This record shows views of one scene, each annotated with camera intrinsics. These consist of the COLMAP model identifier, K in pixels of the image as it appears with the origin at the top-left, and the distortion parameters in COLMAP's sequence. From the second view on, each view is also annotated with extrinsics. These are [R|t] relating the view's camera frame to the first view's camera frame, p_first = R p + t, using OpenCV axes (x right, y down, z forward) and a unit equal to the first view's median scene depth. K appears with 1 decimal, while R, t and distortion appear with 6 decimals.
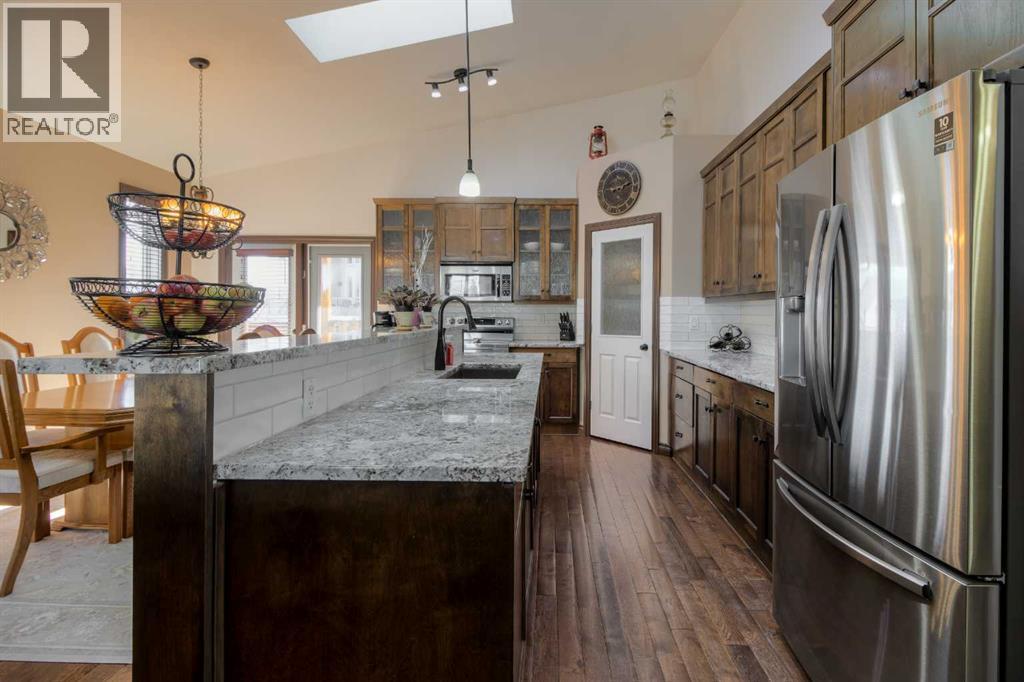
lens RADIAL K [[477.8, 0, 548.8], [0, 477.8, 311.8], [0, 0, 1]] dist [0.016572, -0.004673]
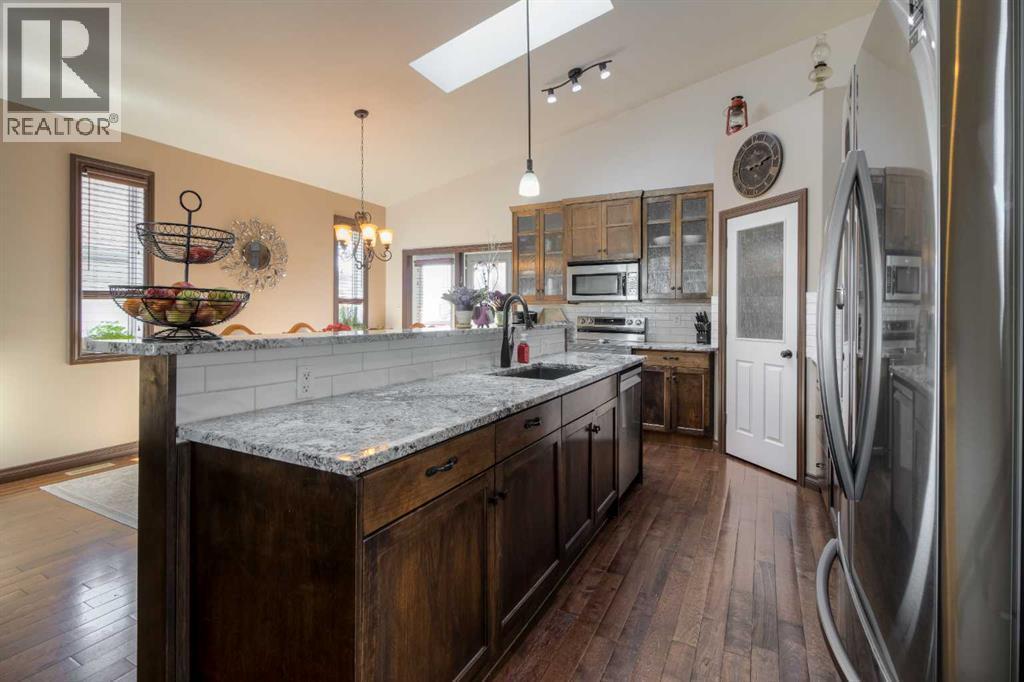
lens RADIAL K [[477.8, 0, 521.0], [0, 477.8, 309.7], [0, 0, 1]] dist [0.016572, -0.004673]
pose [[0.893337, -0.004305, -0.449366, 0.163307], [0.001641, 0.999979, -0.006317, 0.002493], [0.449383, 0.004906, 0.893325, 0.057352]]
